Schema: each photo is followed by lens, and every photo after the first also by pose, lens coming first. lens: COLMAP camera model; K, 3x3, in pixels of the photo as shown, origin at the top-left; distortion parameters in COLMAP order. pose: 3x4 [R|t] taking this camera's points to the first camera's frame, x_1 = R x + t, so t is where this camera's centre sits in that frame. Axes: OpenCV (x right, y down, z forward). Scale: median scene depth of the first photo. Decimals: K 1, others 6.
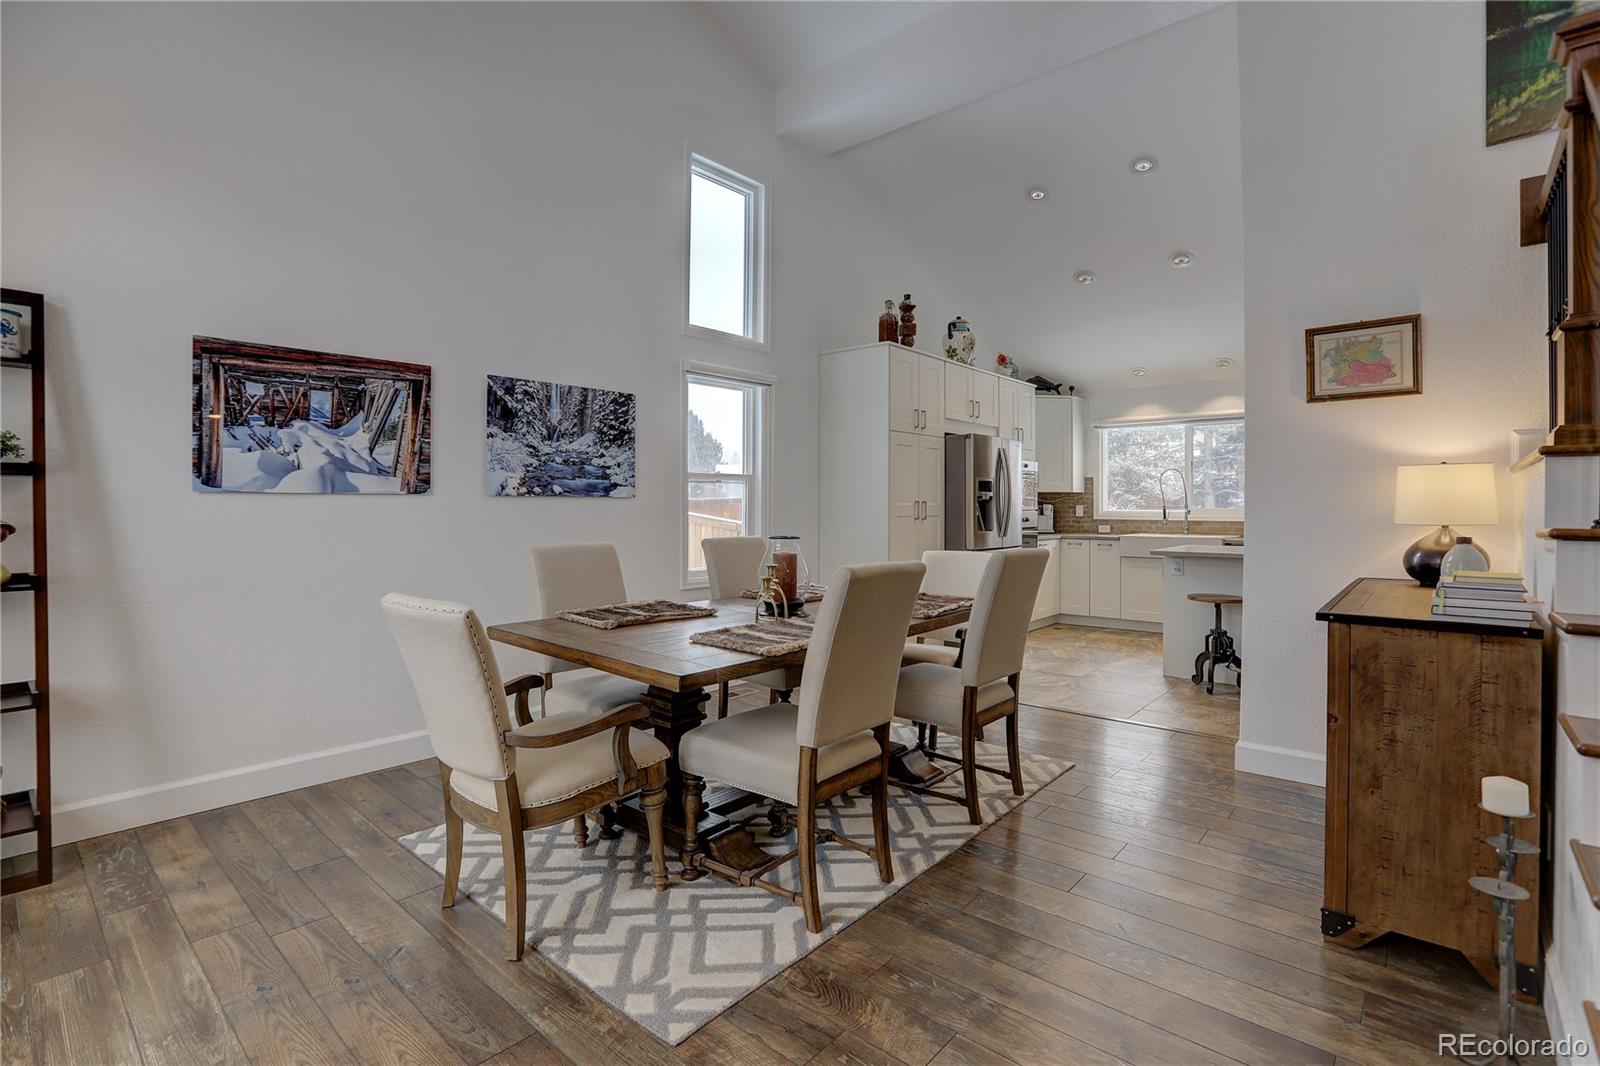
lens RADIAL K [[742.8, 0, 820.4], [0, 742.8, 506.5], [0, 0, 1]] dist [-0.036239, 0.008102]
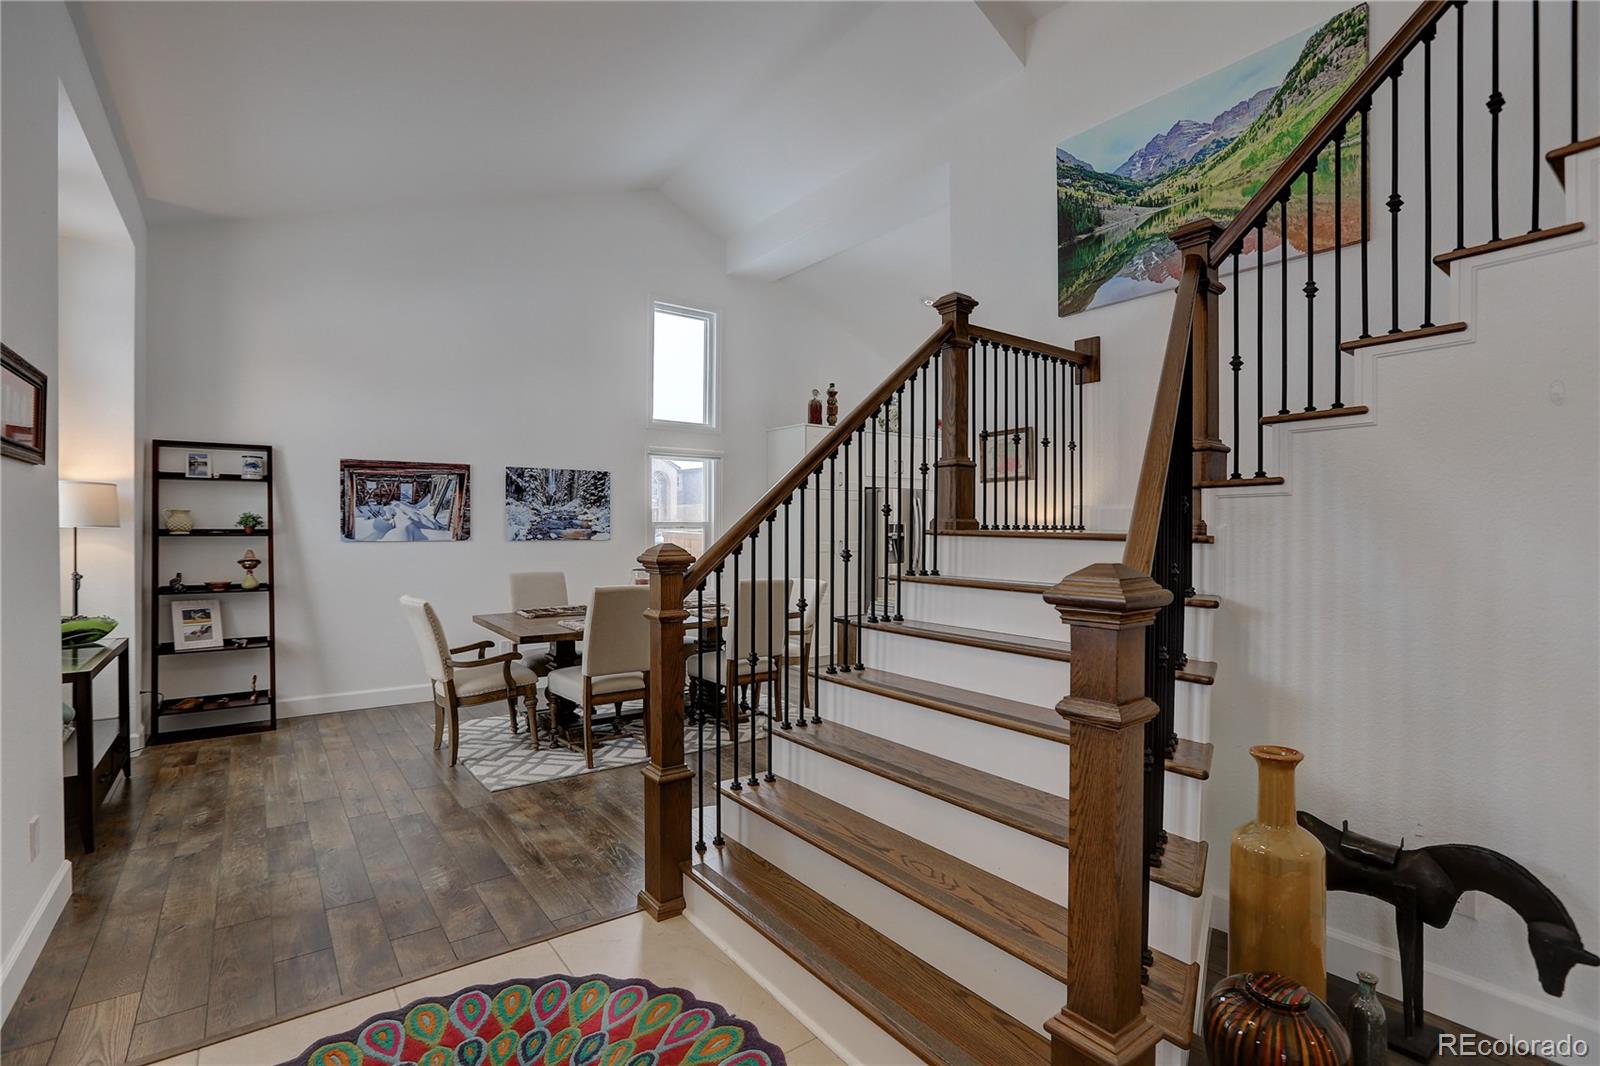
lens RADIAL K [[742.8, 0, 816.6], [0, 742.8, 538.2], [0, 0, 1]] dist [-0.036239, 0.008102]
pose [[0.978877, 0.005777, -0.204369, 0.663354], [-0.003290, 0.999916, 0.012507, -0.050848], [0.204424, -0.011570, 0.978814, -0.551955]]
